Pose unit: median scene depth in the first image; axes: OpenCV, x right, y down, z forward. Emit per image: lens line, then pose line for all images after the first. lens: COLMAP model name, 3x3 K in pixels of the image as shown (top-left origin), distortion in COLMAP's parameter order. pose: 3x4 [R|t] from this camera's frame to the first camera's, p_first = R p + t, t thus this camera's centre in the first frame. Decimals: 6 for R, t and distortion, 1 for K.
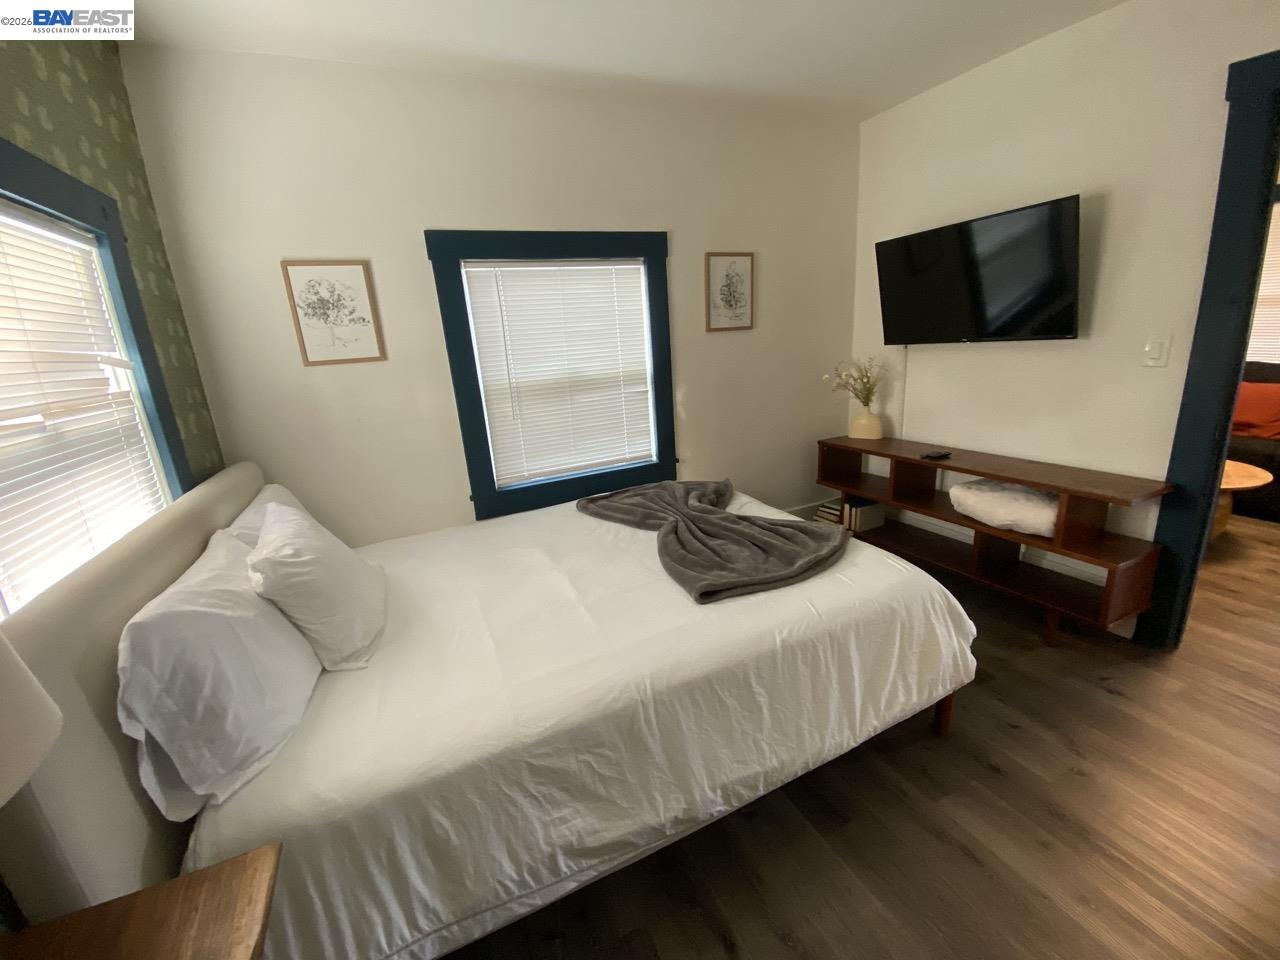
lens RADIAL K [[514.7, 0, 637.7], [0, 514.7, 477.3], [0, 0, 1]] dist [0.034158, -0.026555]
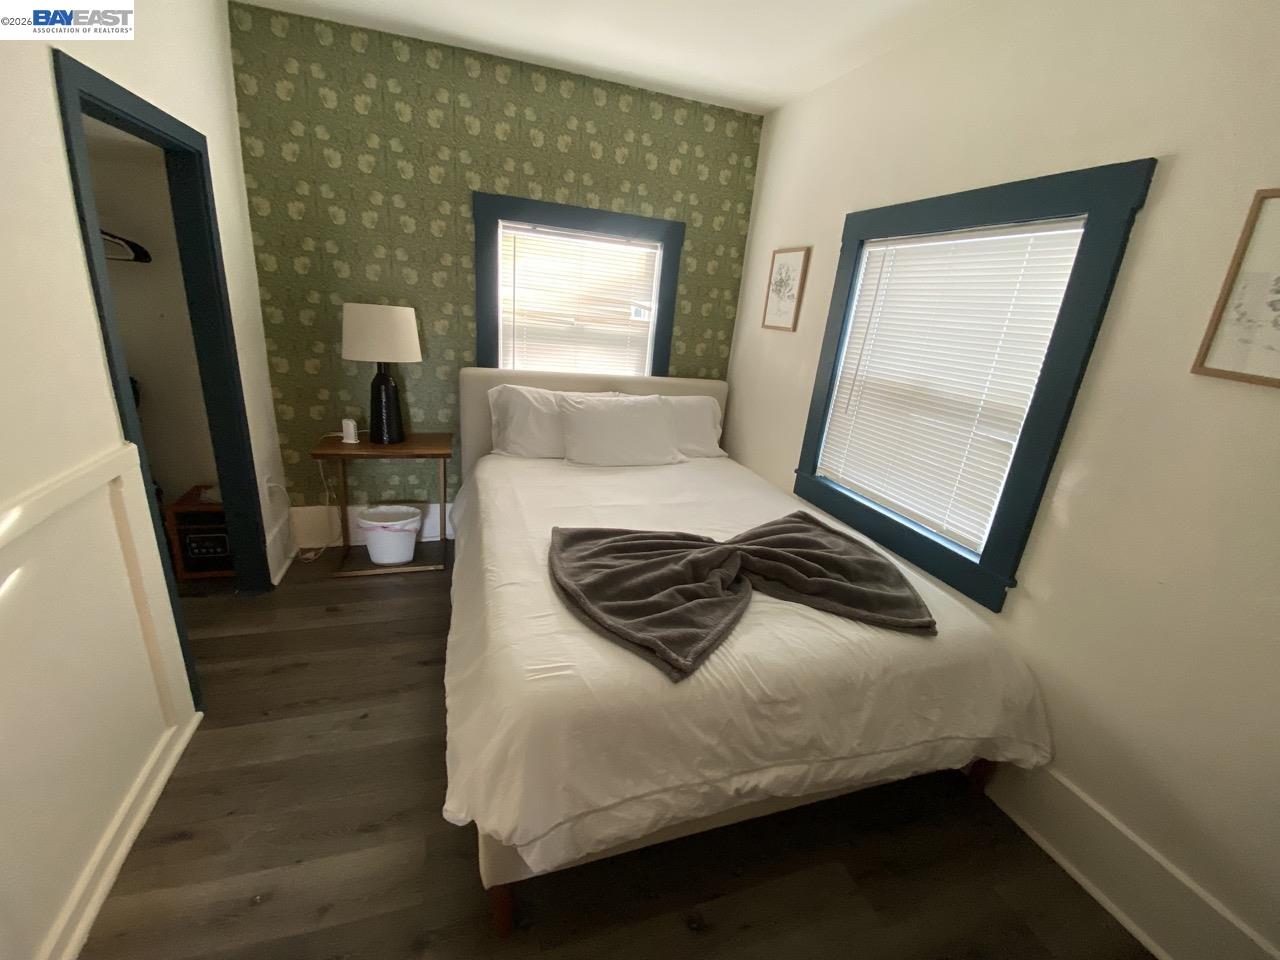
lens RADIAL K [[514.7, 0, 637.7], [0, 514.7, 477.3], [0, 0, 1]] dist [0.034158, -0.026555]
pose [[-0.091992, 0.372134, -0.923609, 0.759864], [-0.343420, 0.858777, 0.380217, -0.263844], [0.934666, 0.352163, 0.048798, 0.716293]]
